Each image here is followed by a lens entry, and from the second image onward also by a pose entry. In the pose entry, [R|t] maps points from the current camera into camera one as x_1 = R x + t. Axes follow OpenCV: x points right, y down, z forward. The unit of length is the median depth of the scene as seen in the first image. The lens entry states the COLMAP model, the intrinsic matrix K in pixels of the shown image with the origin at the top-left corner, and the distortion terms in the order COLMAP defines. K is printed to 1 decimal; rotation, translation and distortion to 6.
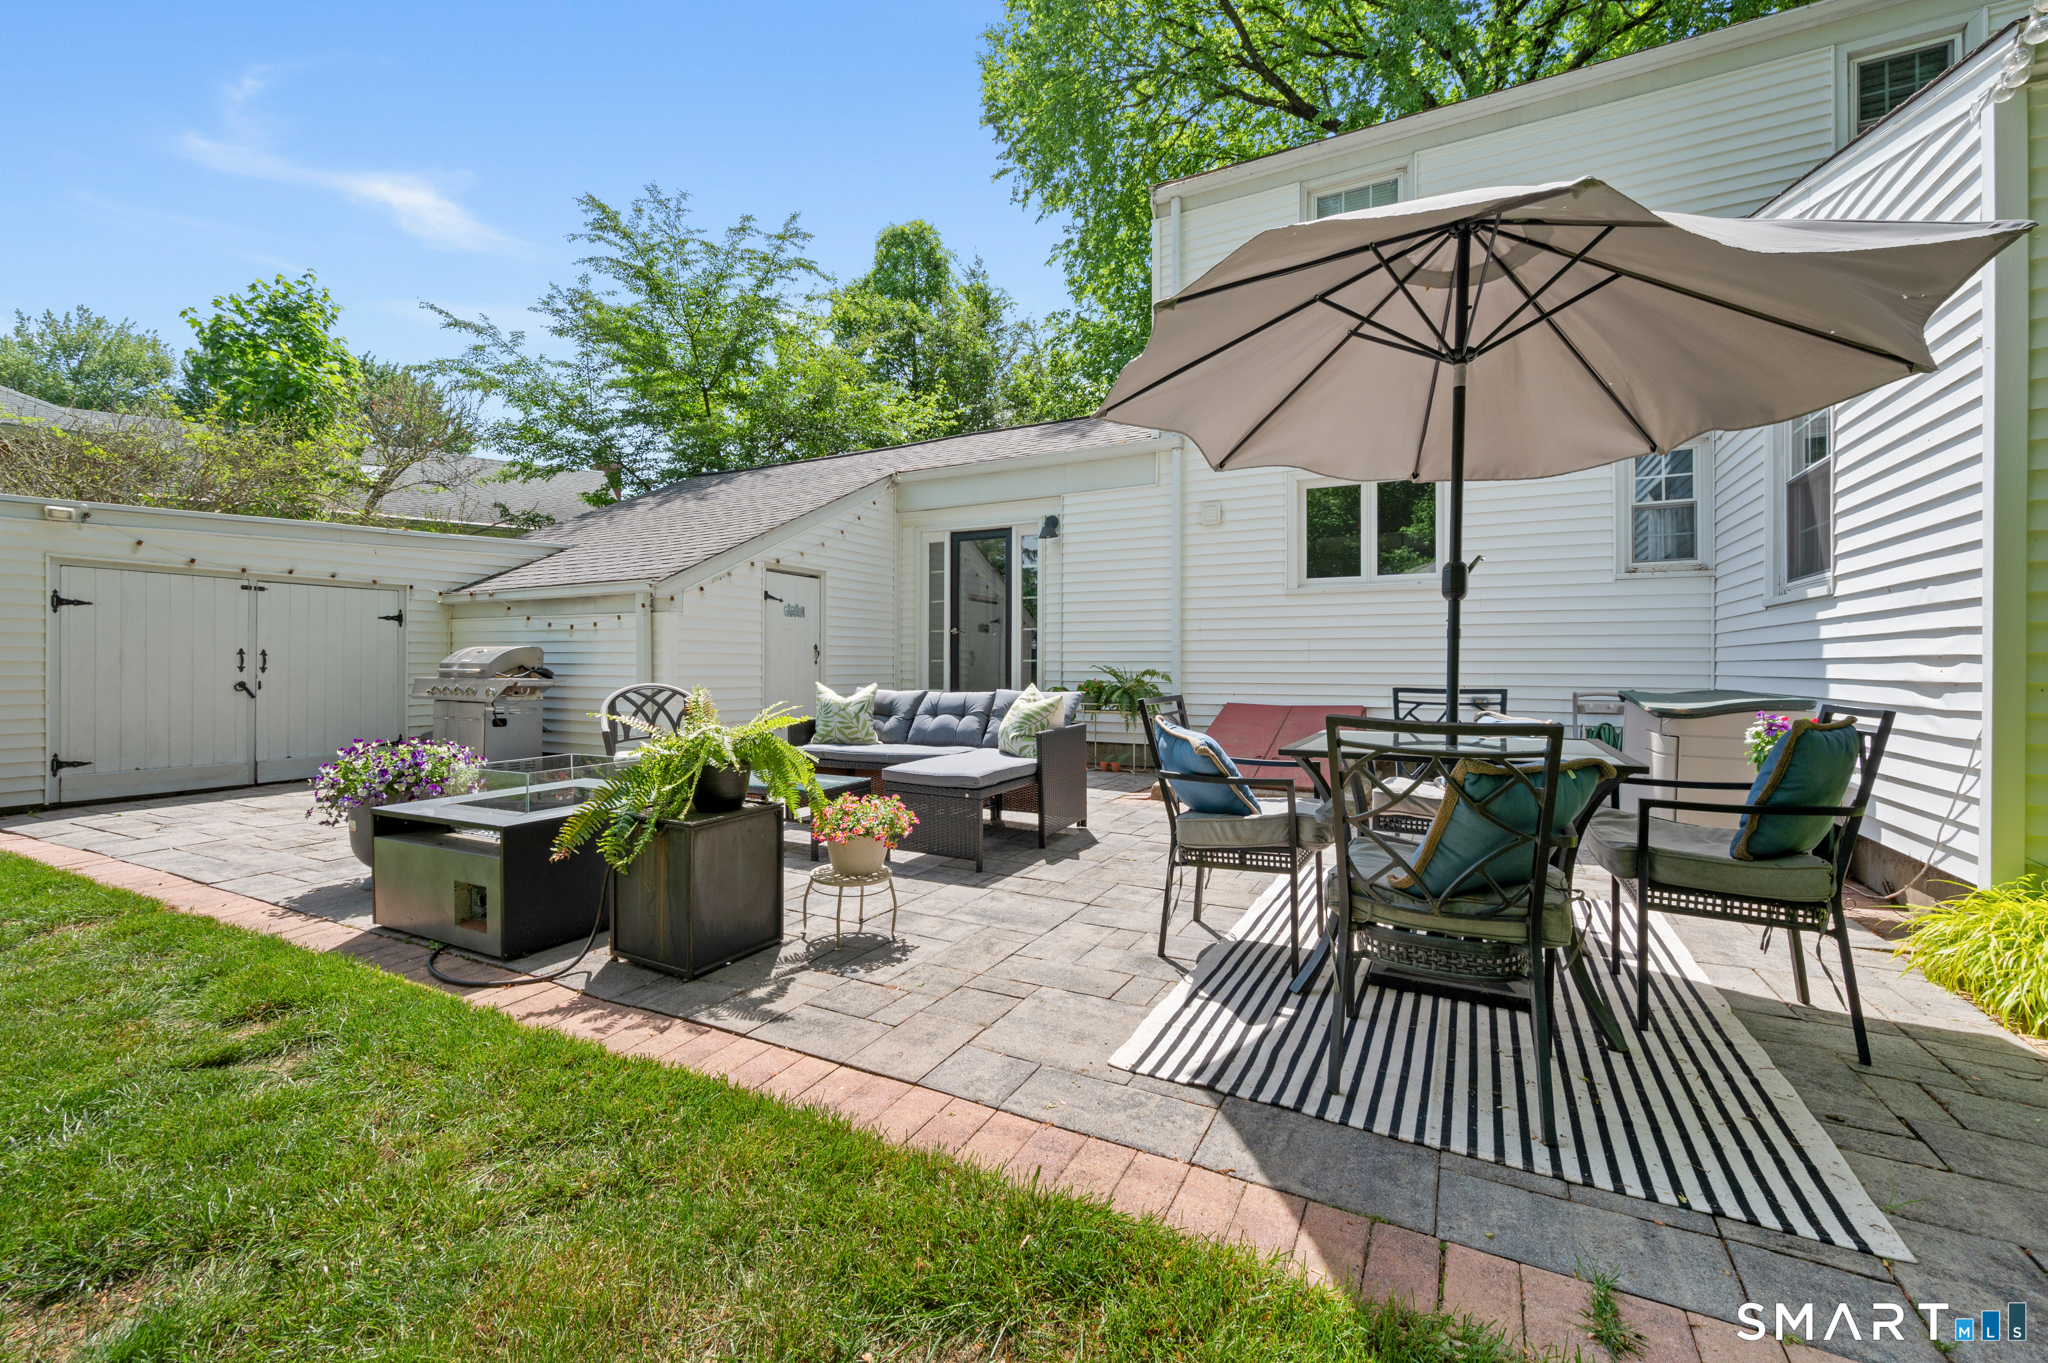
lens RADIAL K [[820.3, 0, 1024.0], [0, 820.3, 681.5], [0, 0, 1]] dist [-0.002057, -0.000131]
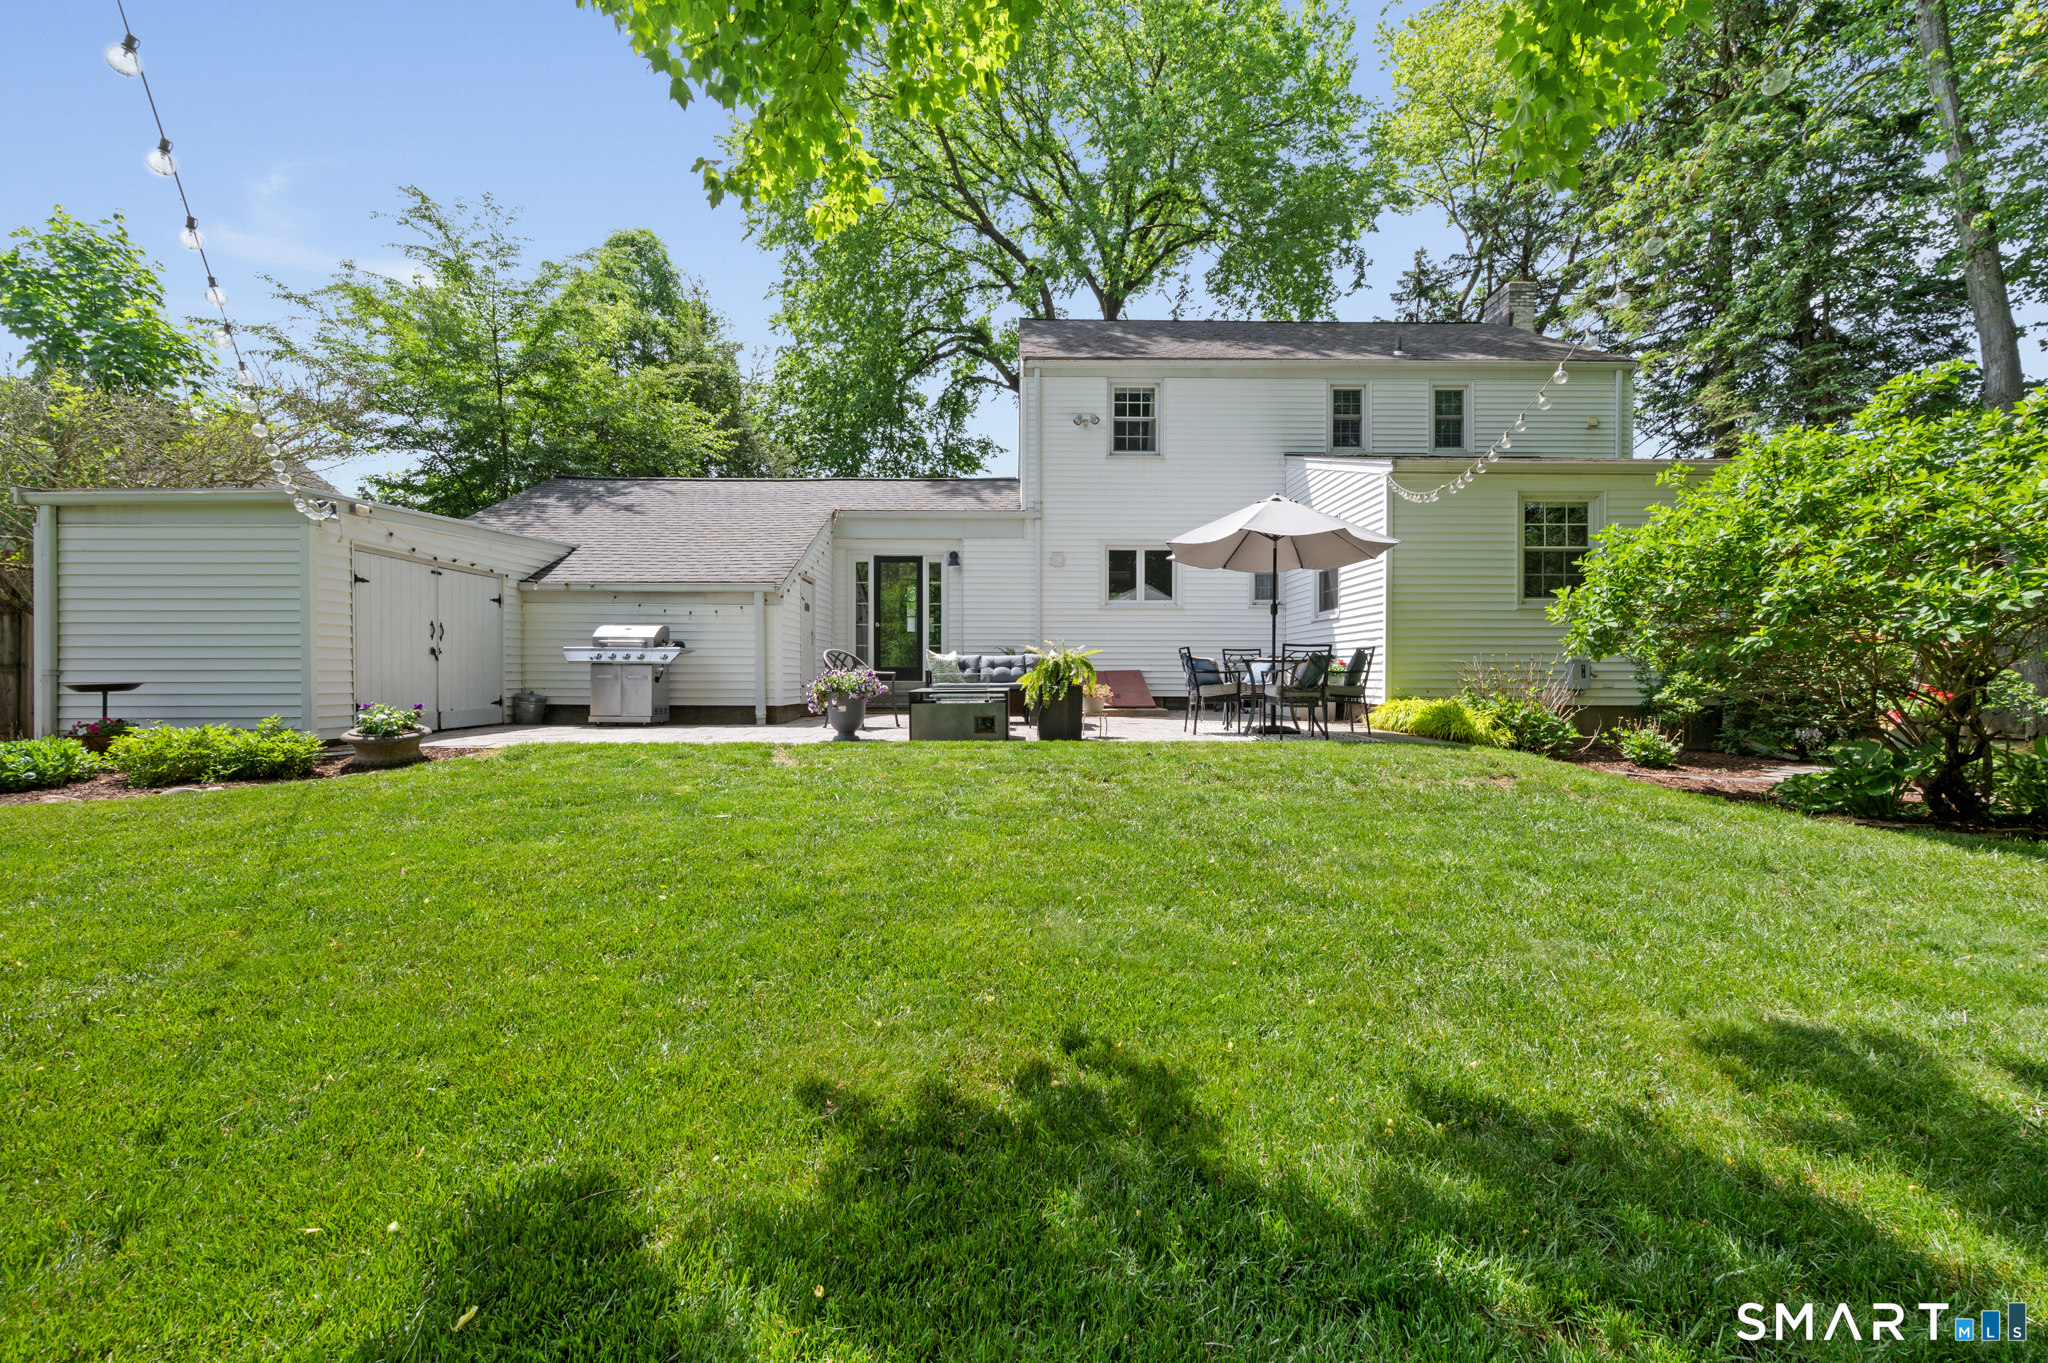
lens RADIAL K [[827.1, 0, 1070.3], [0, 827.1, 677.1], [0, 0, 1]] dist [-0.001726, -0.000067]
pose [[0.859543, -0.003759, 0.511049, -0.568033], [0.012878, 0.999815, -0.014305, 0.056573], [-0.510901, 0.018877, 0.859432, -0.429487]]
